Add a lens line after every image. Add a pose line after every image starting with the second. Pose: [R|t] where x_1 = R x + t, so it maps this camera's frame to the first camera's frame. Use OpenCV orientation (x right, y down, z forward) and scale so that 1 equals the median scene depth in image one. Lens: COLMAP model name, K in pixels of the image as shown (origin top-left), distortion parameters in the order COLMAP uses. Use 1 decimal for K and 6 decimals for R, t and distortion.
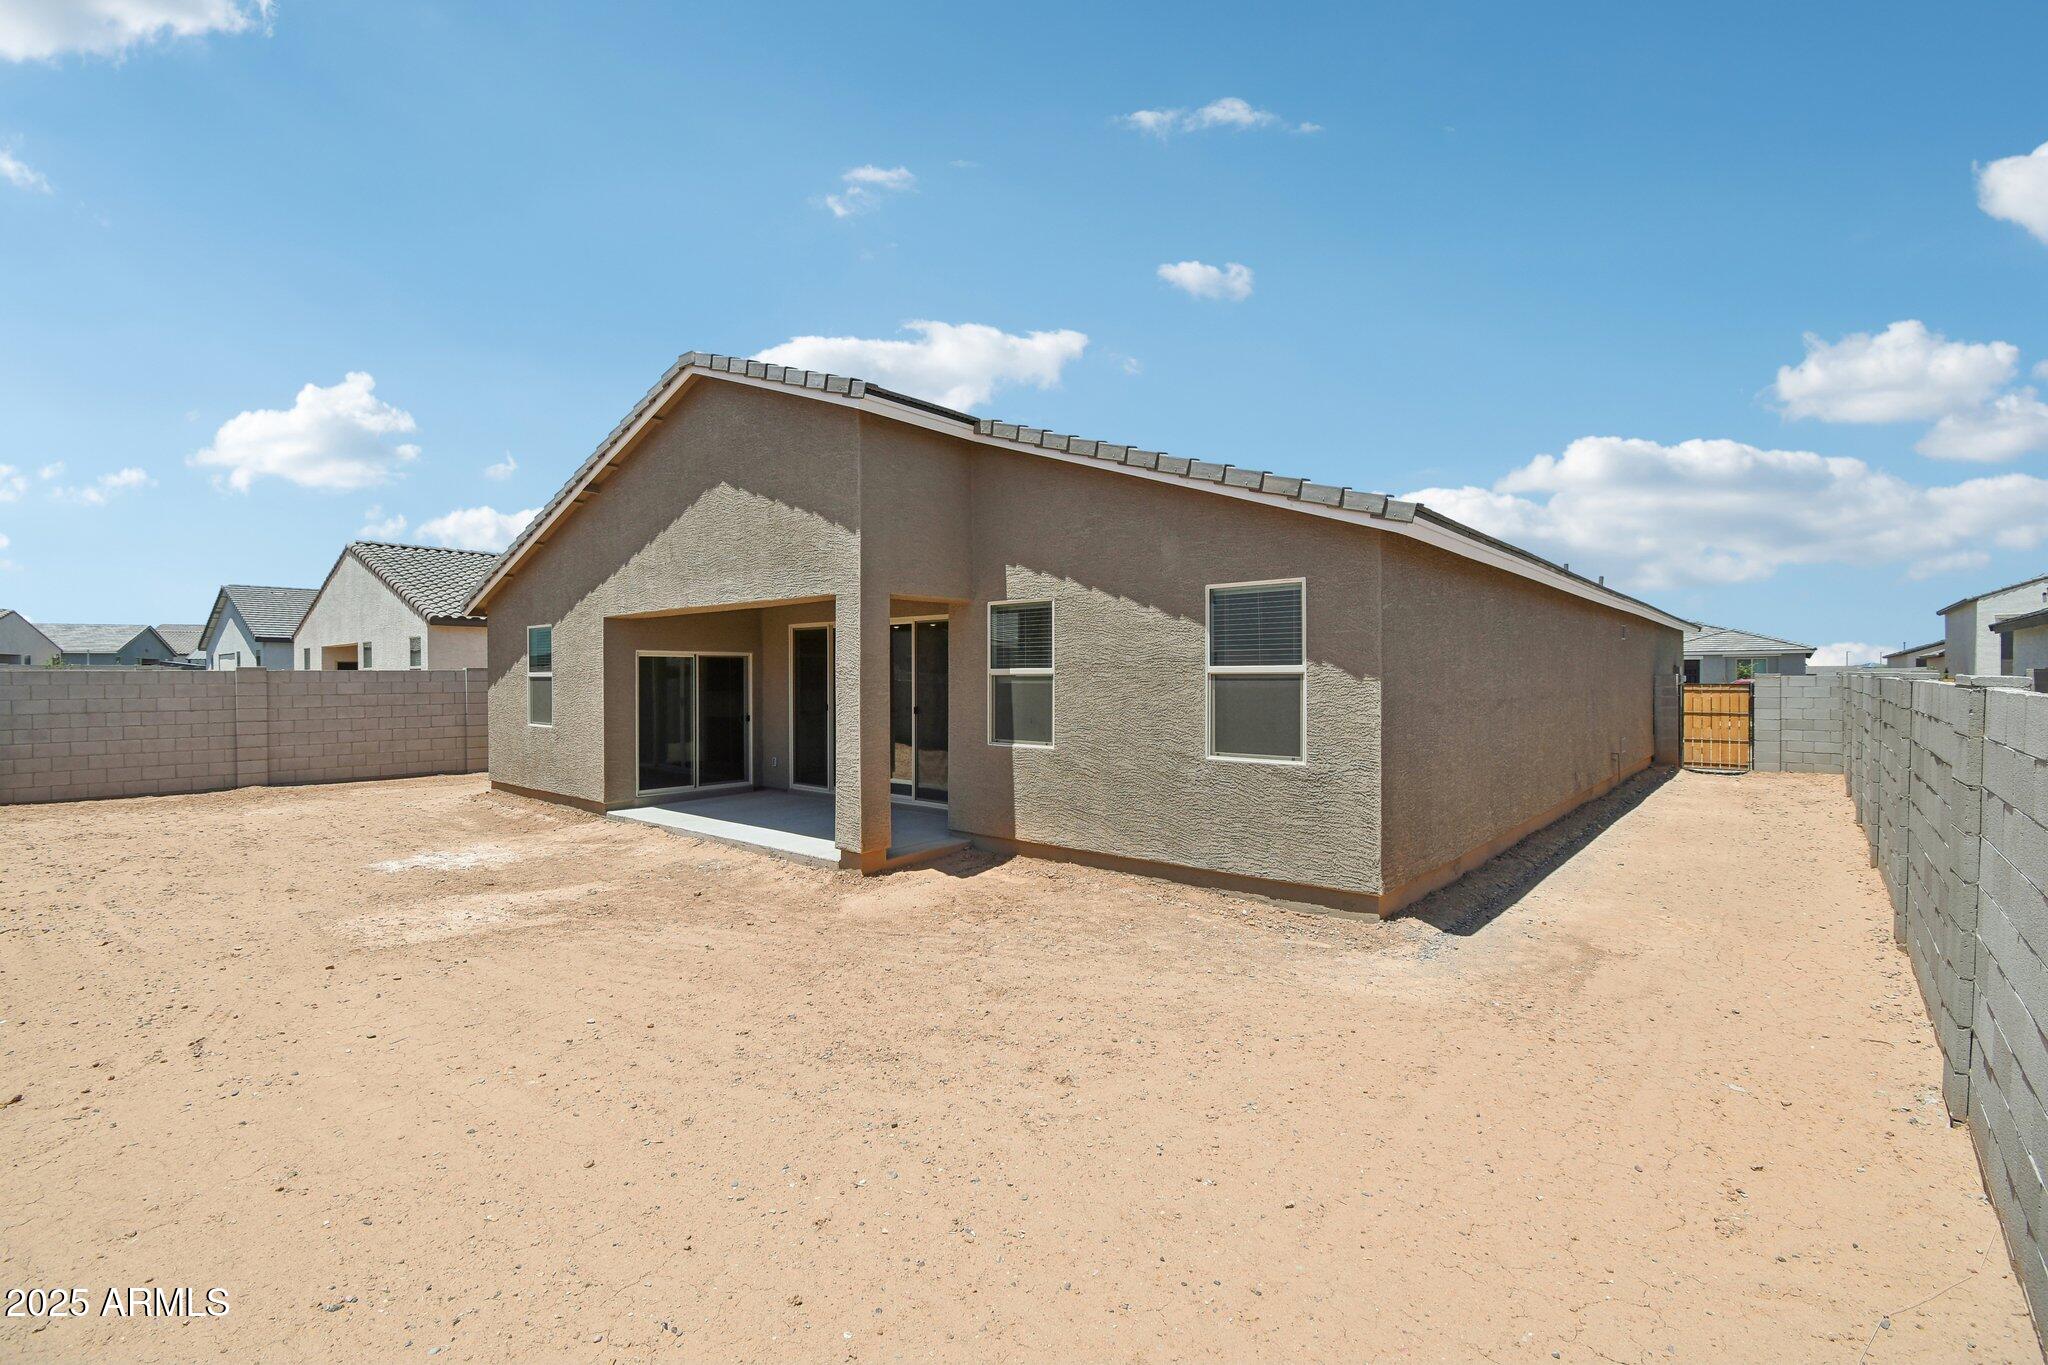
lens RADIAL K [[924.9, 0, 1013.8], [0, 924.9, 688.7], [0, 0, 1]] dist [0.026950, -0.024558]
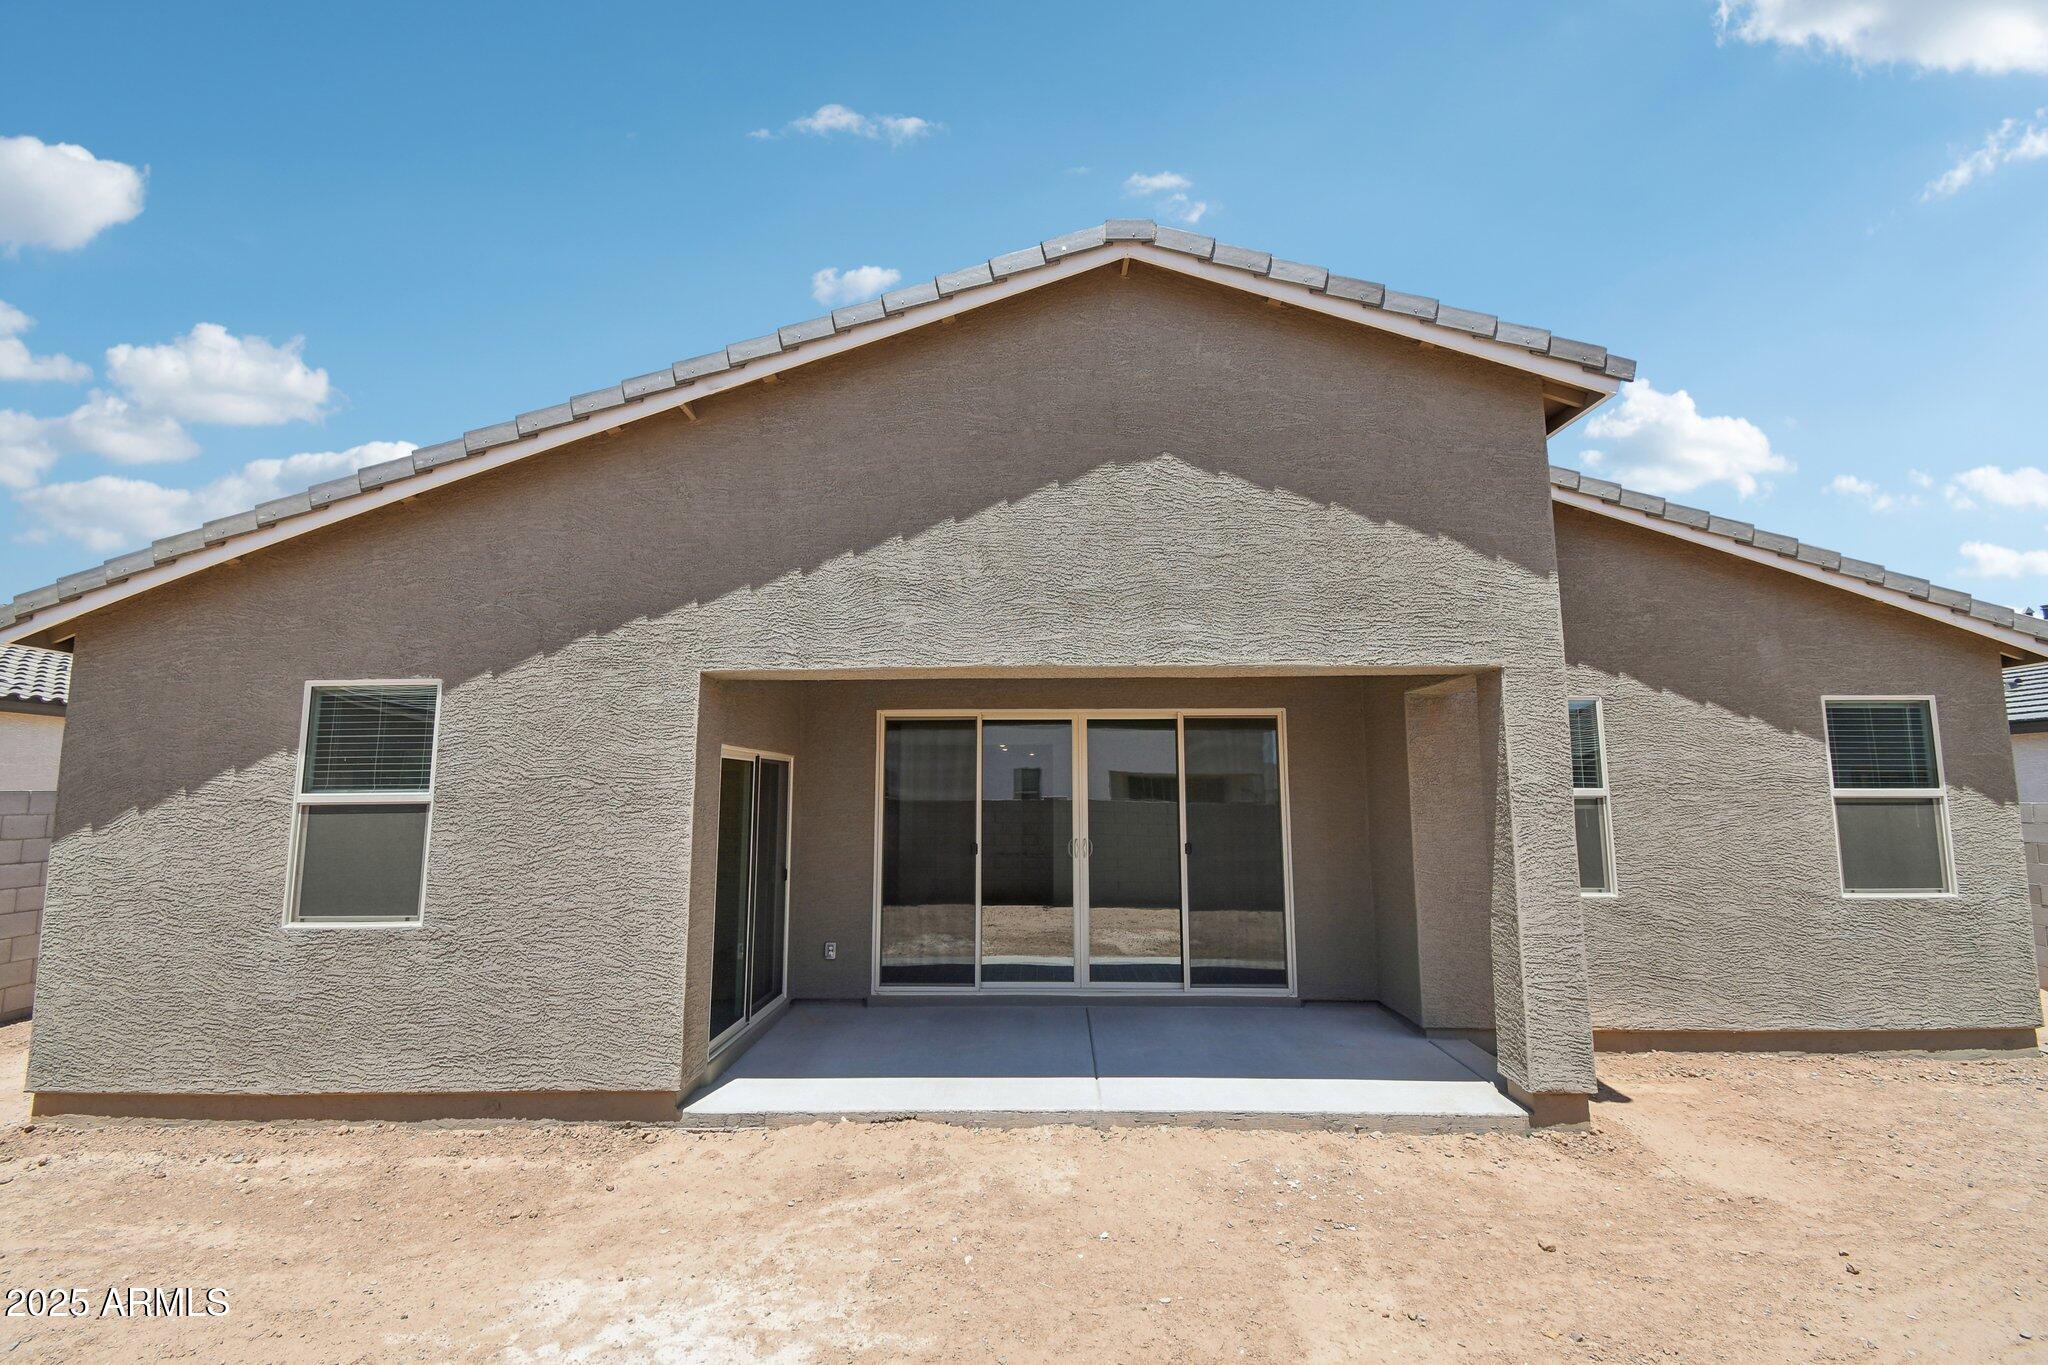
lens RADIAL K [[924.9, 0, 1013.8], [0, 924.9, 688.7], [0, 0, 1]] dist [0.026950, -0.024558]
pose [[0.766021, 0.079888, 0.637832, -0.869282], [0.005502, 0.991396, -0.130779, -0.006723], [-0.642792, 0.103689, 0.758991, 0.755897]]
